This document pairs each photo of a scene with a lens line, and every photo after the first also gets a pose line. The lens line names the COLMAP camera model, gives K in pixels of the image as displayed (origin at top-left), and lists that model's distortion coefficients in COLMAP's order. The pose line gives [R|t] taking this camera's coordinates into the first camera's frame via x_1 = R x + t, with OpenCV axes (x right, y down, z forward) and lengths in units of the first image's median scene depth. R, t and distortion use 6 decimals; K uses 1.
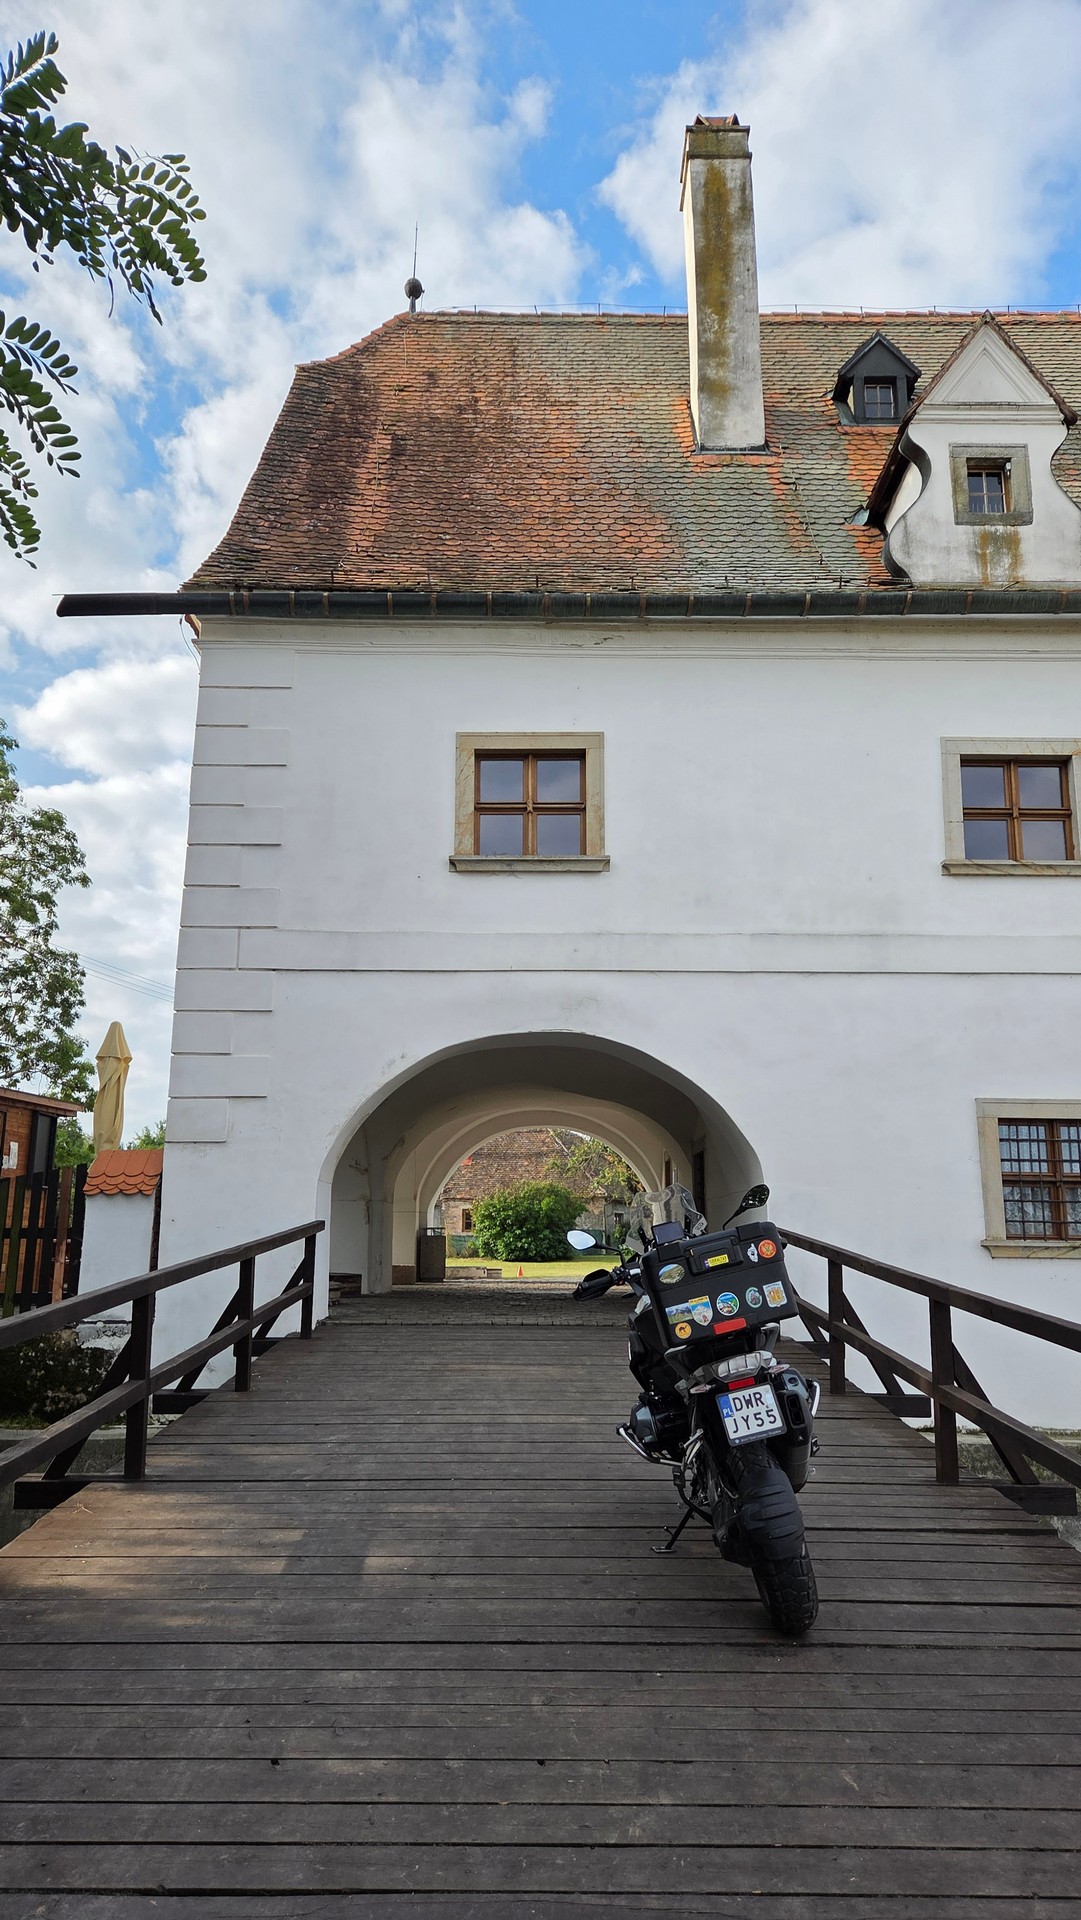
lens RADIAL K [[1271.1, 0, 547.2], [0, 1271.1, 977.0], [0, 0, 1]] dist [0.070886, -0.056958]
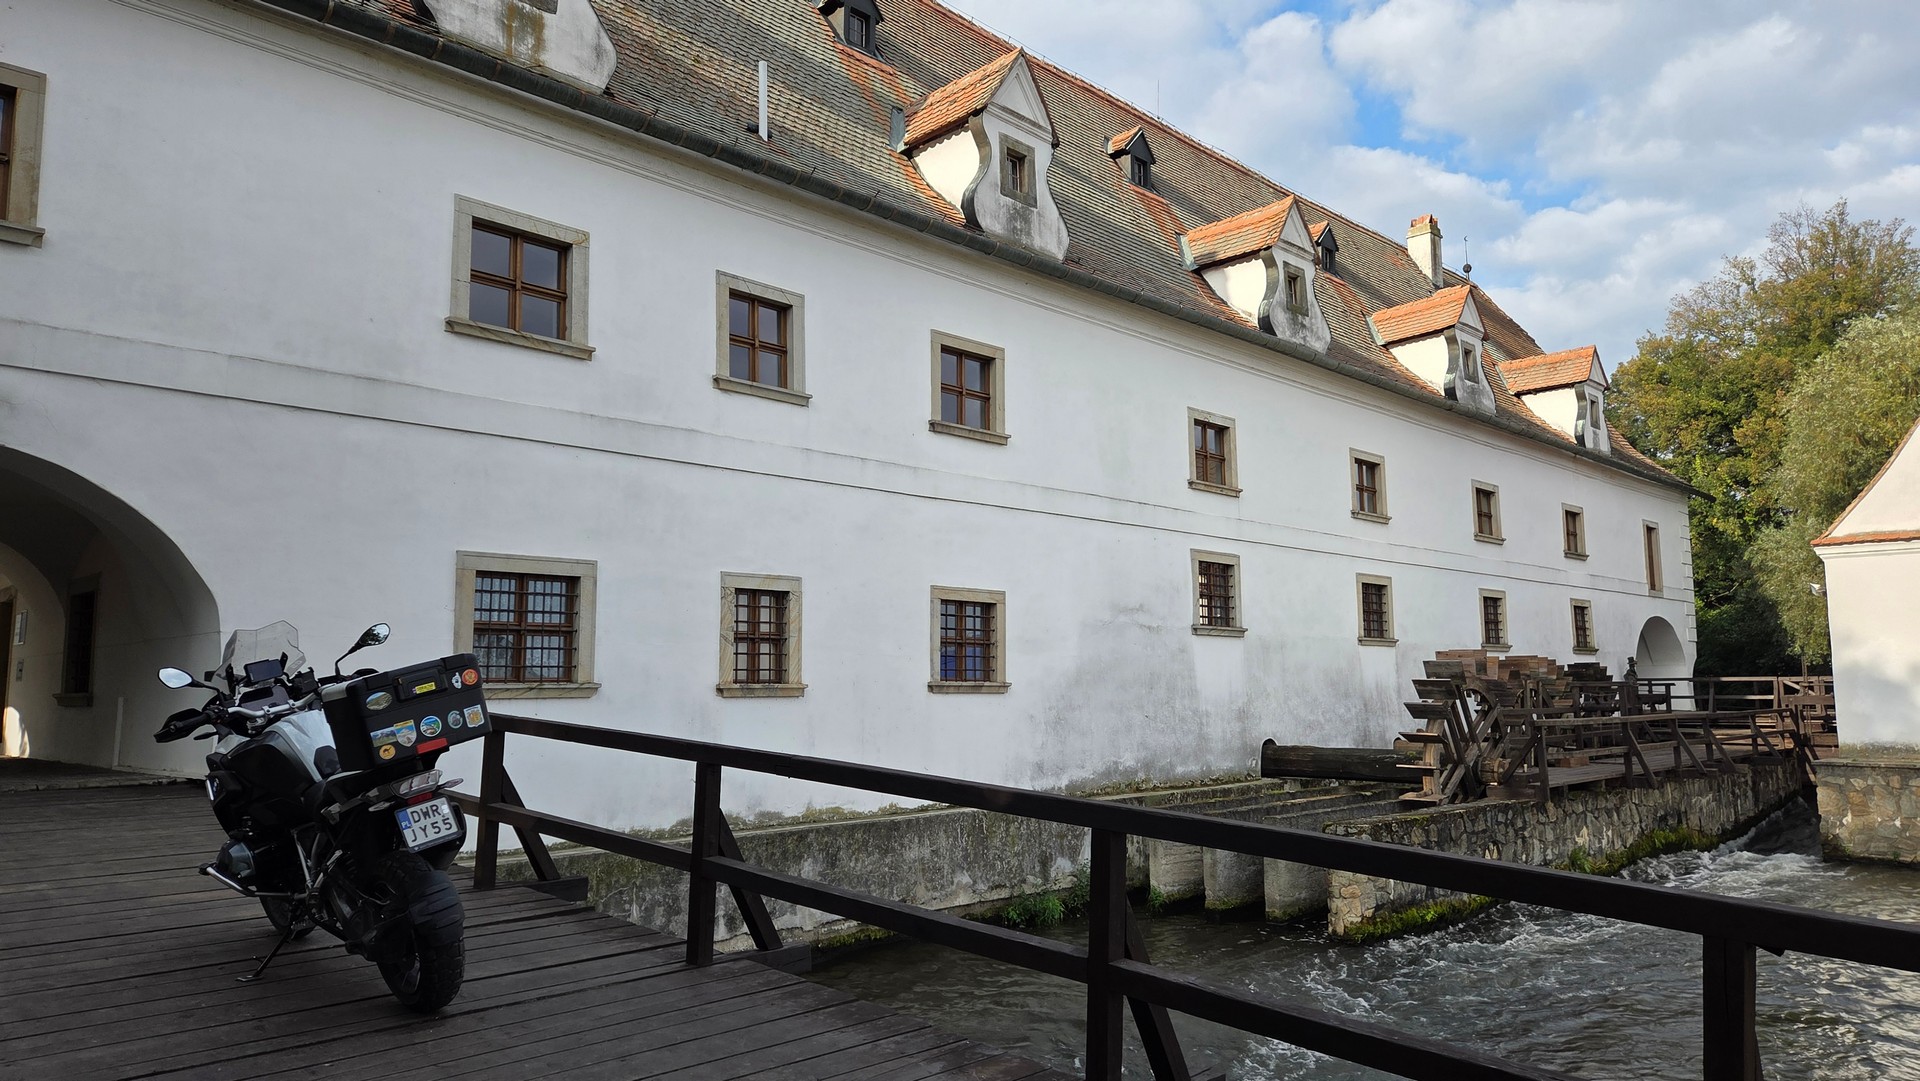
lens RADIAL K [[1271.1, 0, 970.6], [0, 1271.1, 546.4], [0, 0, 1]] dist [0.070886, -0.056958]
pose [[0.694759, 0.067608, 0.716058, -0.127333], [-0.129920, 0.990992, 0.032489, 0.002581], [-0.707411, -0.115602, 0.697285, -0.029976]]
